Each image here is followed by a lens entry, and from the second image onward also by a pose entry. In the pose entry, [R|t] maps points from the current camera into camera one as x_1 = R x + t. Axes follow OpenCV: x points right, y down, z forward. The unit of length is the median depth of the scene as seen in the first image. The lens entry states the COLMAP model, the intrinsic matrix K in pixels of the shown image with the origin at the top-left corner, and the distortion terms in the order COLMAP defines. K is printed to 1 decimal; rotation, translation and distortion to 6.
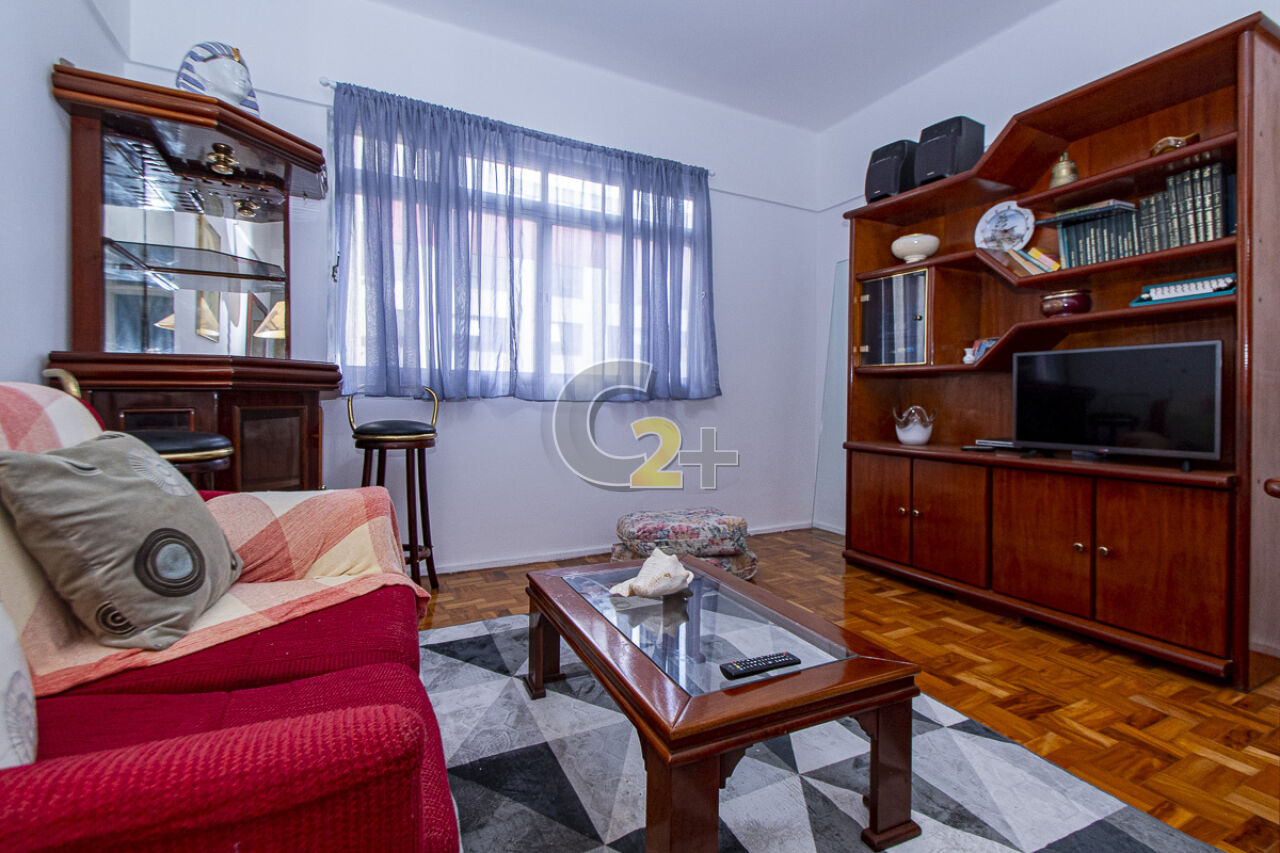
lens RADIAL K [[552.0, 0, 642.9], [0, 552.0, 392.3], [0, 0, 1]] dist [0.000358, 0.000026]
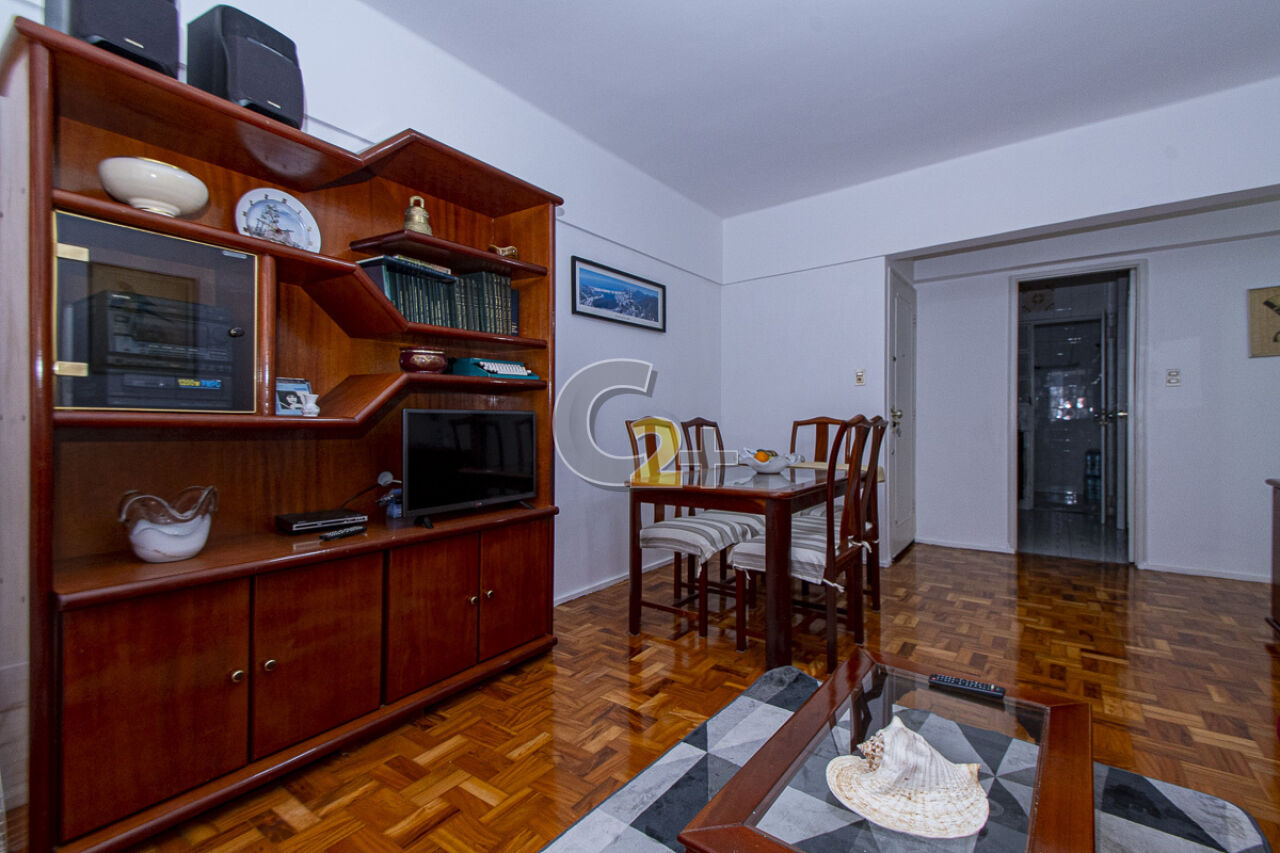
lens RADIAL K [[586.2, 0, 640.0], [0, 586.2, 426.5], [0, 0, 1]] dist [0.000000, 0.000016]
pose [[-0.478098, -0.014272, 0.878191, -0.366455], [-0.007494, 0.999898, 0.012171, -0.071659], [-0.878275, -0.000762, -0.478156, 1.397867]]
